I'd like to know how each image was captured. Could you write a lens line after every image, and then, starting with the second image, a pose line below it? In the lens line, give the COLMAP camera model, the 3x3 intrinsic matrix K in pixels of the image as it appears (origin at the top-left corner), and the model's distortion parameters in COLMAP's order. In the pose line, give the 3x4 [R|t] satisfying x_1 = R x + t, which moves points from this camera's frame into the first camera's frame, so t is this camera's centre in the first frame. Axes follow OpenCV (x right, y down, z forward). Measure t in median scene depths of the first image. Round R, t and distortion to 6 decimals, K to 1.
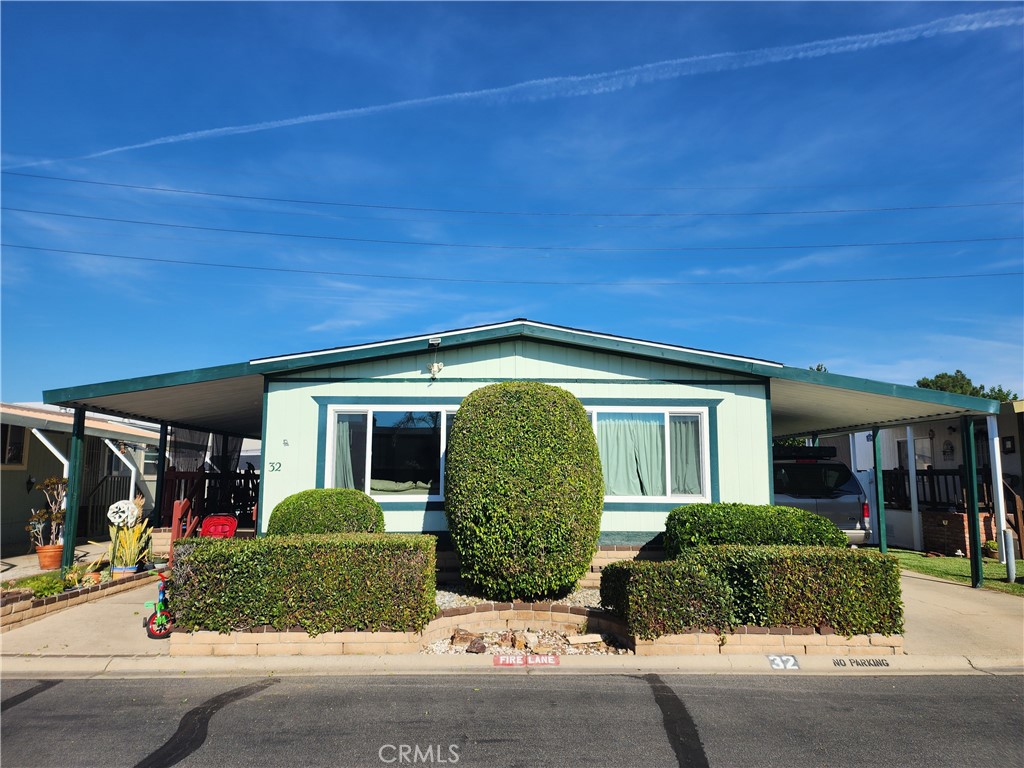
lens RADIAL K [[674.9, 0, 512.0], [0, 674.9, 384.0], [0, 0, 1]] dist [0.079301, -0.060383]
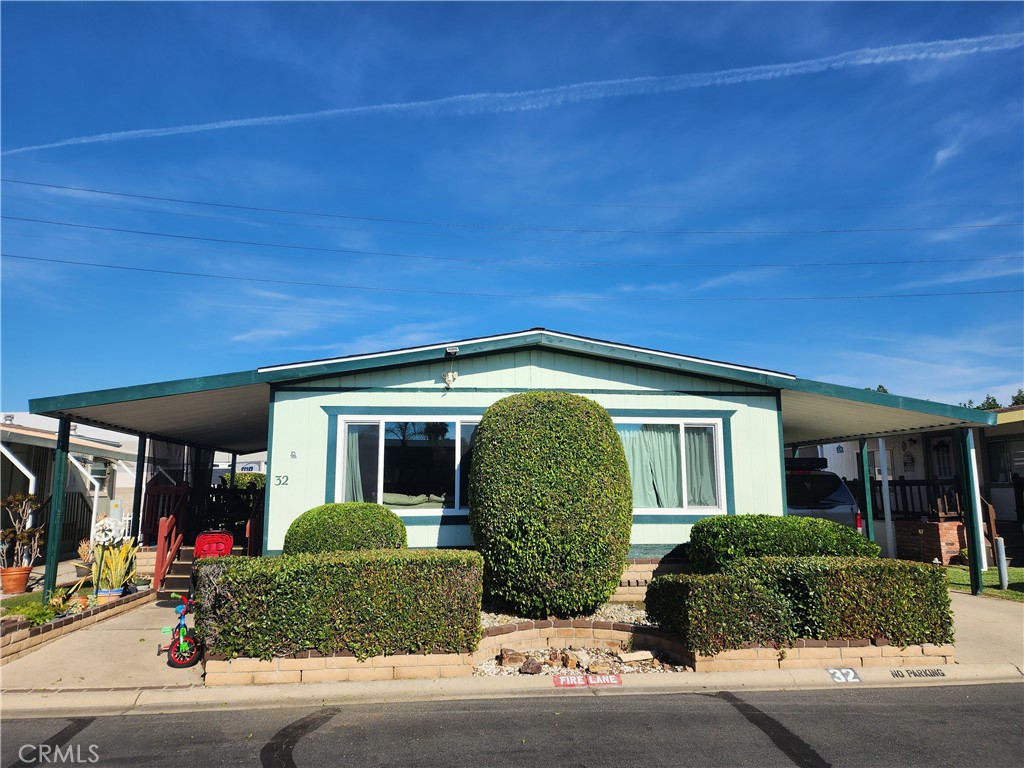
lens RADIAL K [[674.9, 0, 512.0], [0, 674.9, 384.0], [0, 0, 1]] dist [0.079301, -0.060383]
pose [[0.996626, 0.006196, 0.081843, -0.132737], [-0.004629, 0.999803, -0.019322, 0.005281], [-0.081947, 0.018878, 0.996458, 0.033046]]
